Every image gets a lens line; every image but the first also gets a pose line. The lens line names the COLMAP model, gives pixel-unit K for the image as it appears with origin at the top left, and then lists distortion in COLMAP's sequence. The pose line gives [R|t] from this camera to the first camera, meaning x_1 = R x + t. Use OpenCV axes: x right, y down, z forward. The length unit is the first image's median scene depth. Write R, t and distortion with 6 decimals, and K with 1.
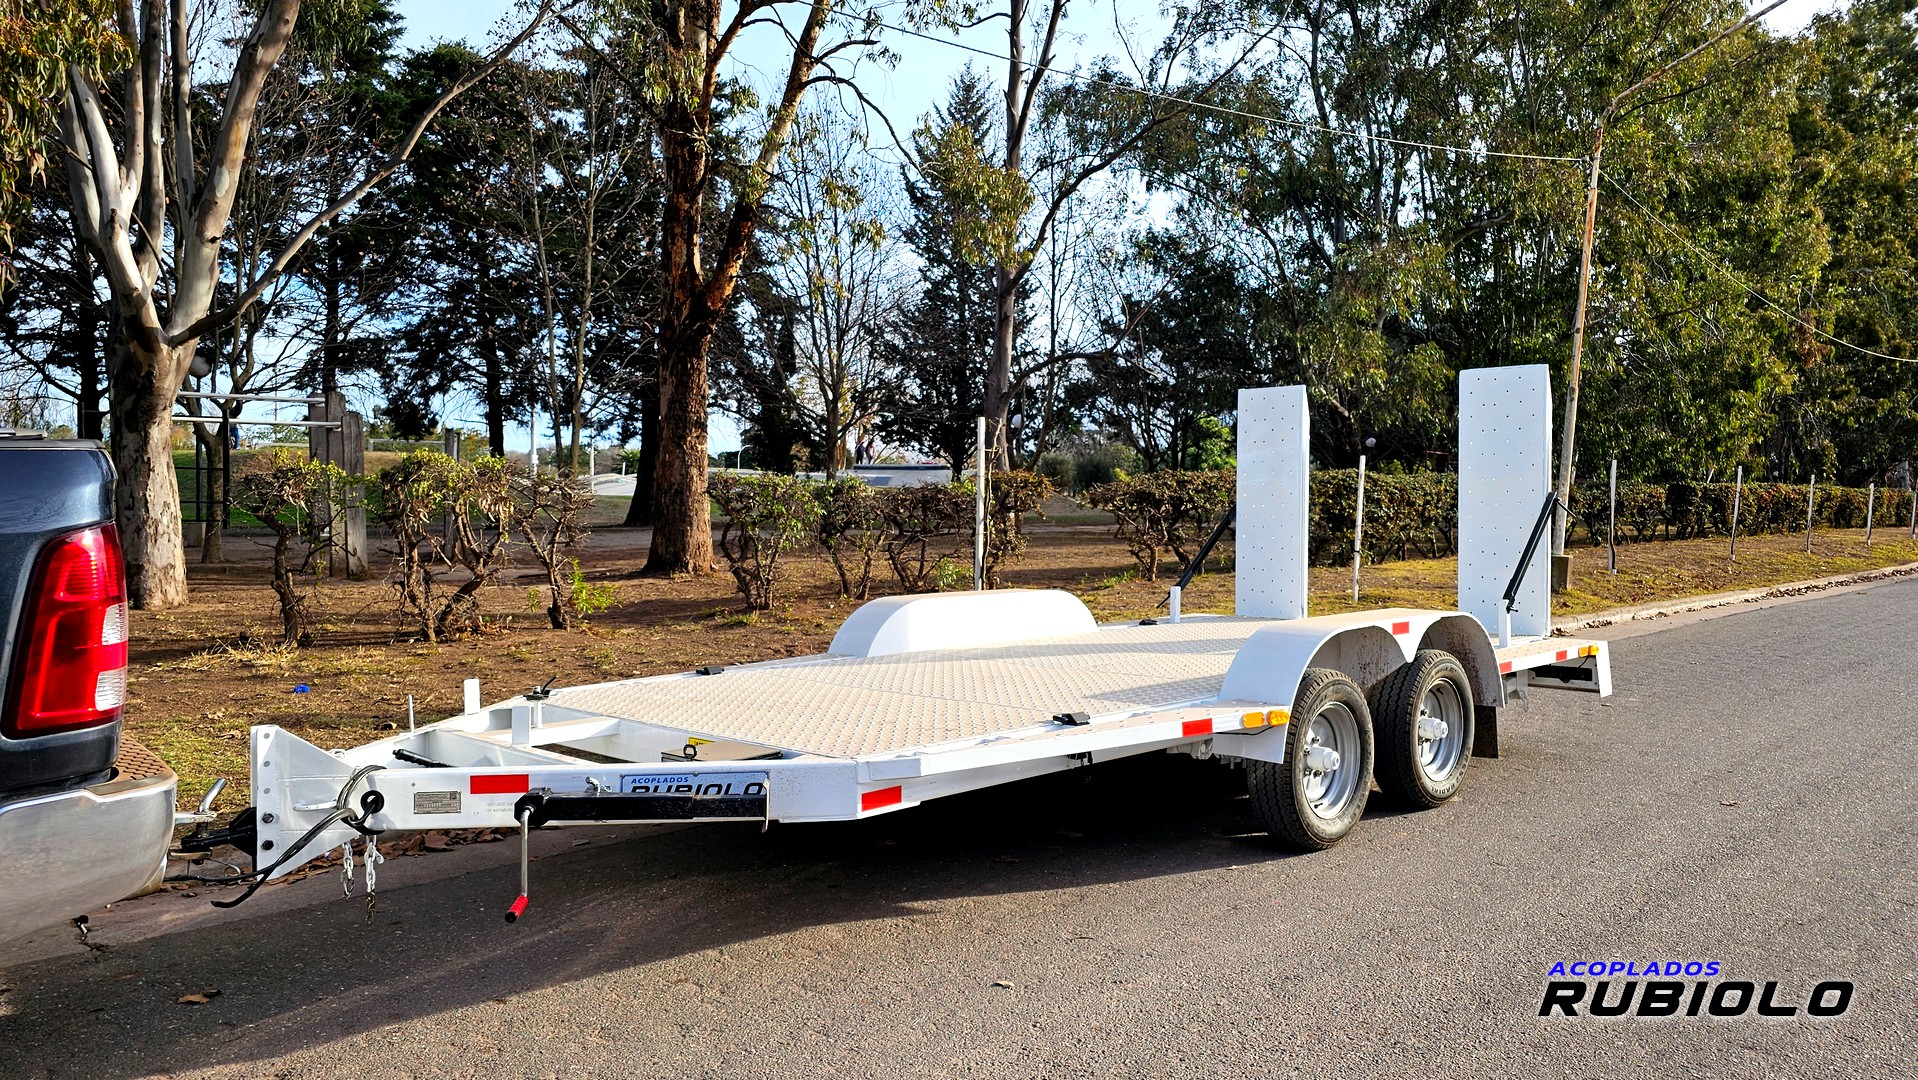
lens RADIAL K [[1258.7, 0, 970.7], [0, 1258.7, 542.6], [0, 0, 1]] dist [0.095390, -0.100208]
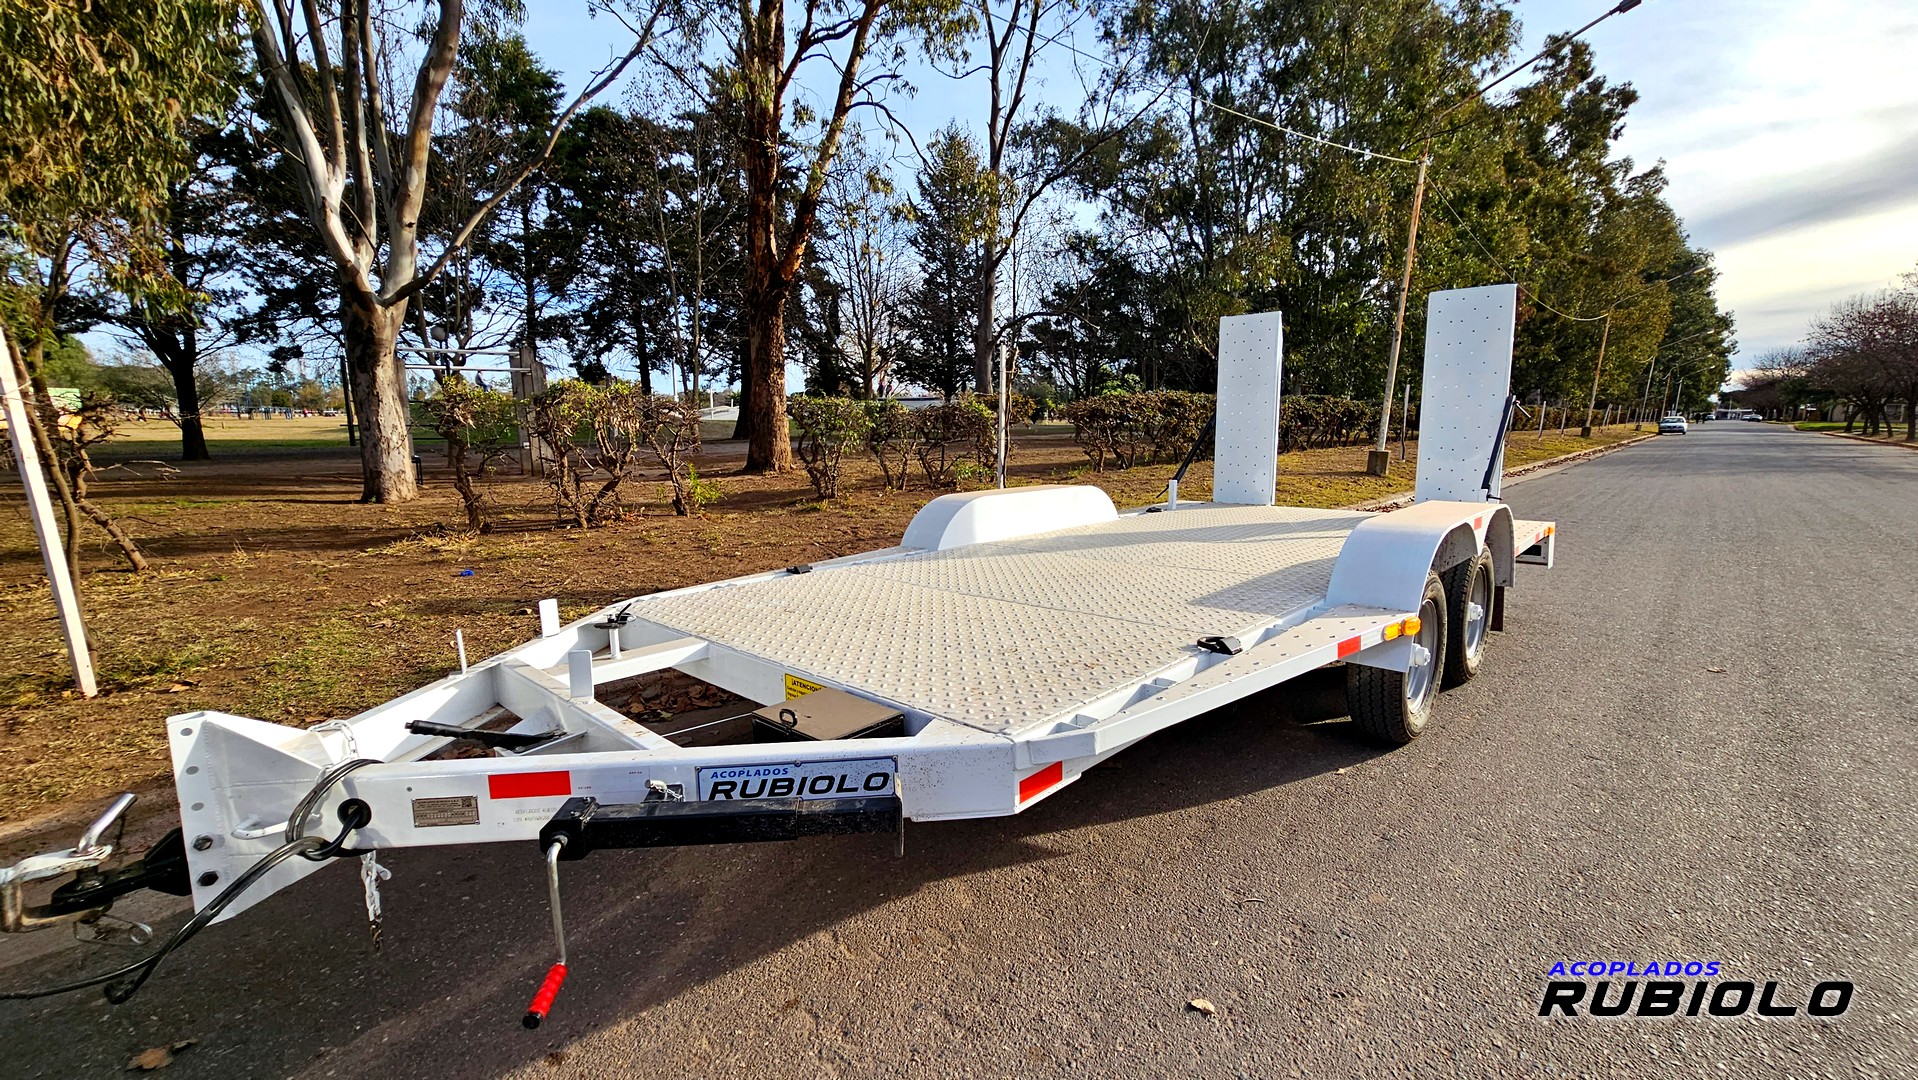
lens RADIAL K [[778.2, 0, 959.0], [0, 778.2, 540.0], [0, 0, 1]] dist [-0.000607, 0.001299]
pose [[0.999845, -0.014644, 0.009741, -0.027380], [0.013395, 0.992944, 0.117825, 0.000490], [-0.011397, -0.117676, 0.992987, 0.123338]]
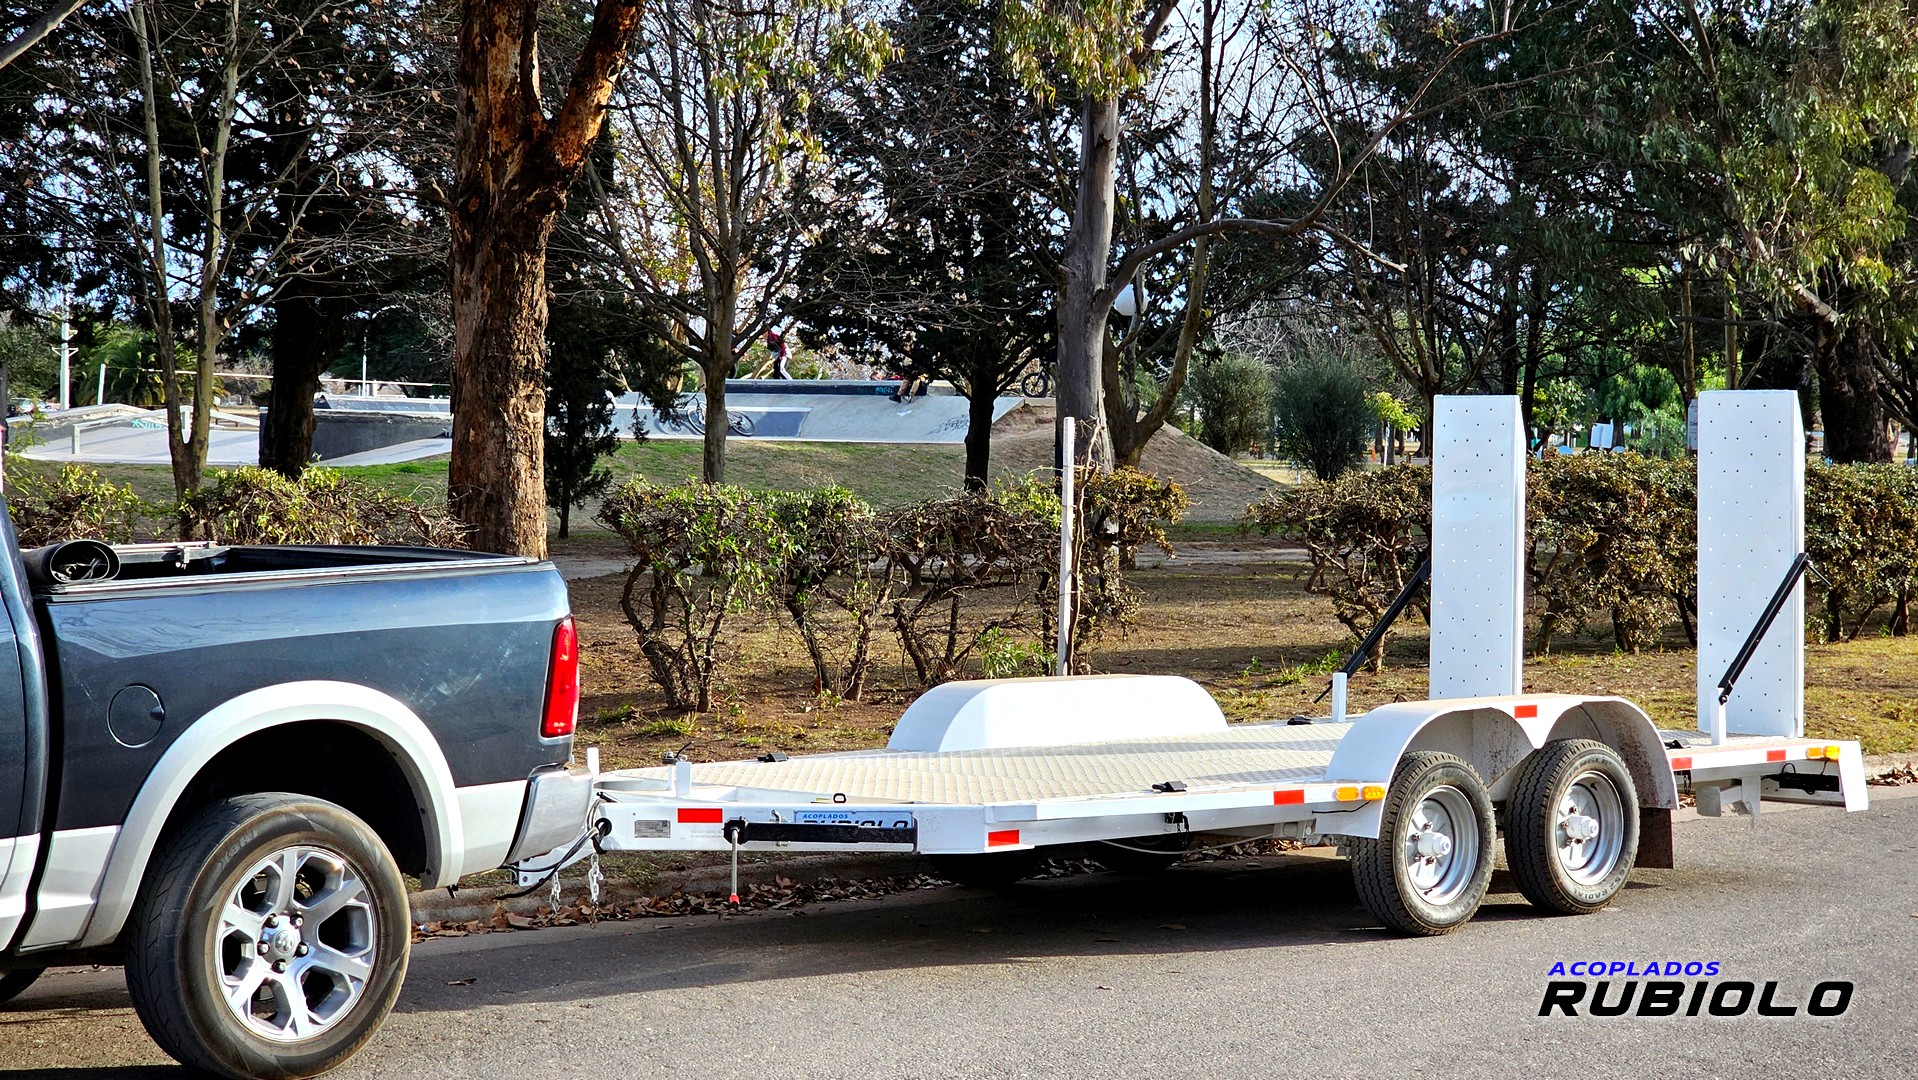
lens RADIAL K [[3548.6, 0, 1017.5], [0, 3548.6, 540.9], [0, 0, 1]] dist [-0.655950, 10.080000]
pose [[0.999958, 0.006835, 0.006063, -0.017820], [-0.006775, 0.999929, -0.009757, -0.010074], [-0.006130, 0.009716, 0.999934, -0.520160]]
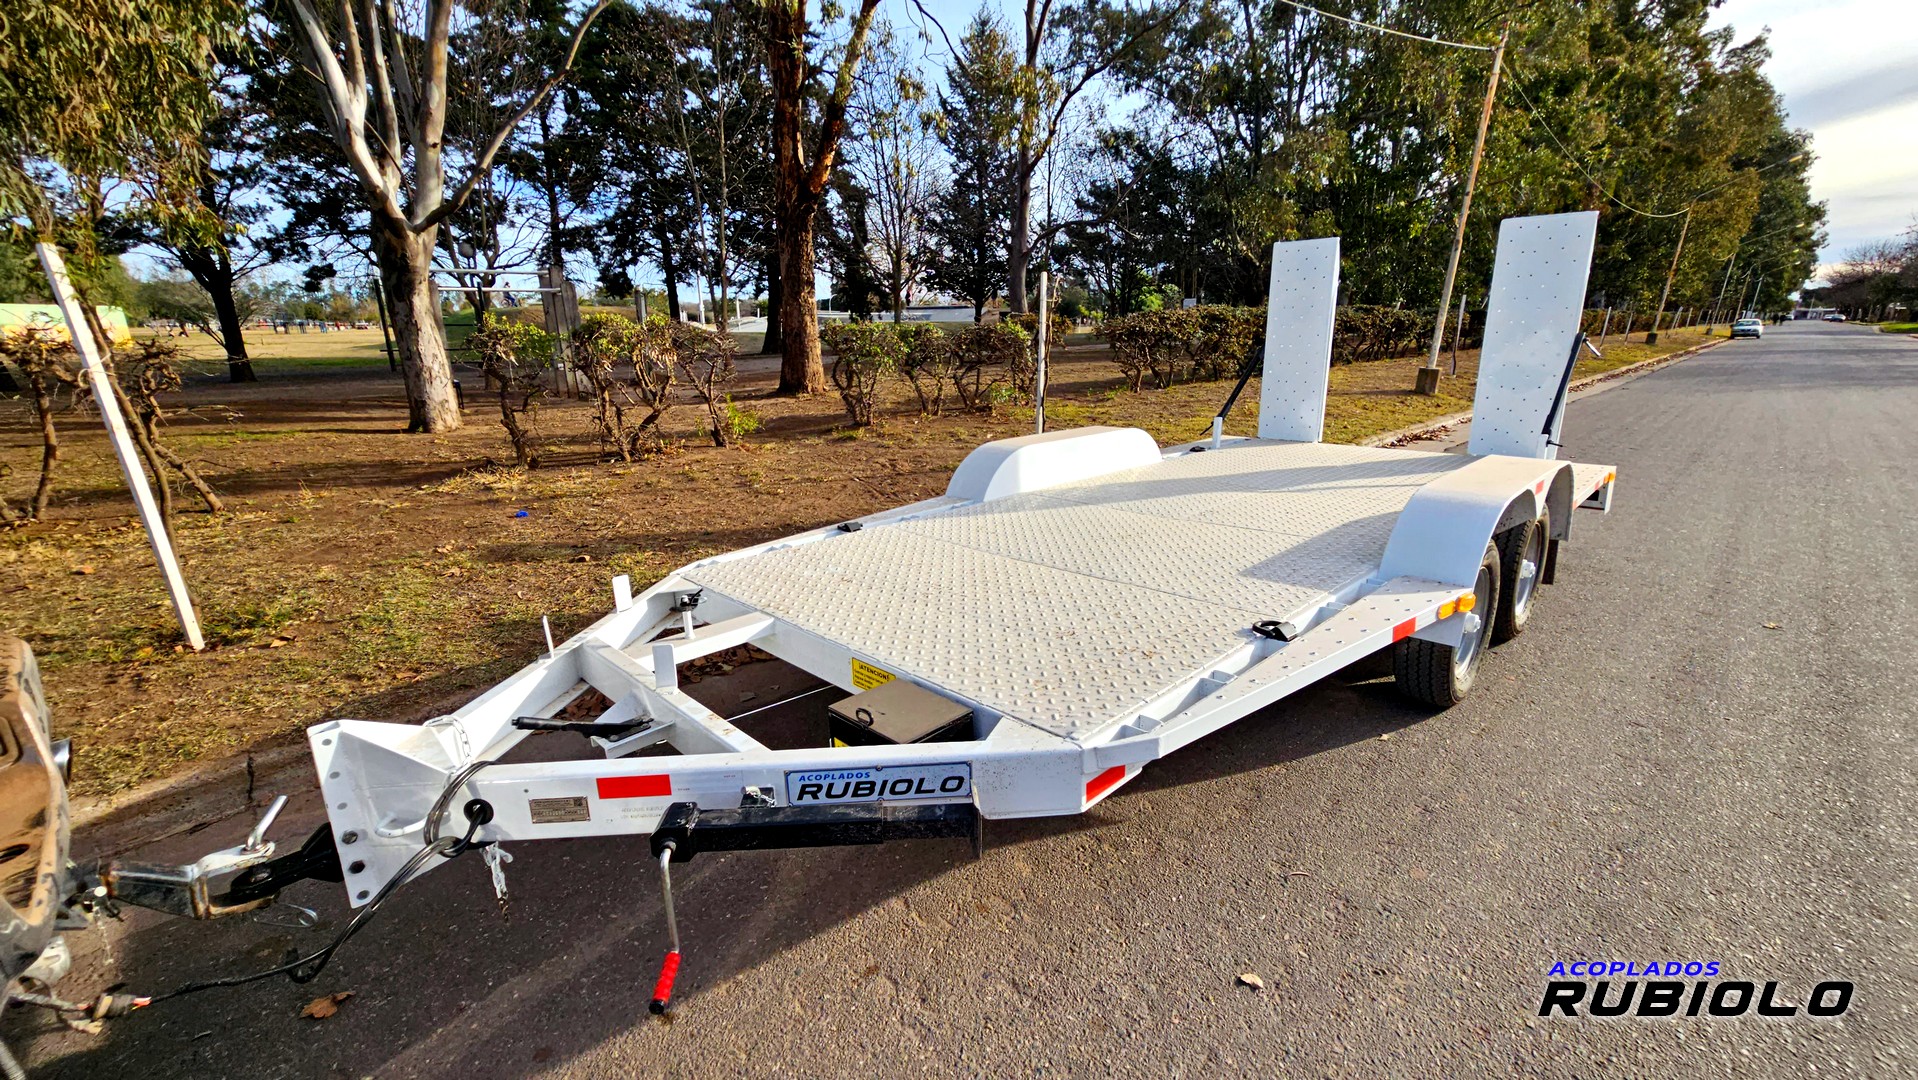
lens RADIAL K [[777.8, 0, 959.0], [0, 777.8, 540.0], [0, 0, 1]] dist [0.000718, -0.000421]
pose [[0.999472, -0.014008, -0.029312, -0.032877], [0.020391, 0.972894, 0.230352, -0.013938], [0.025290, -0.230828, 0.972666, 0.123328]]
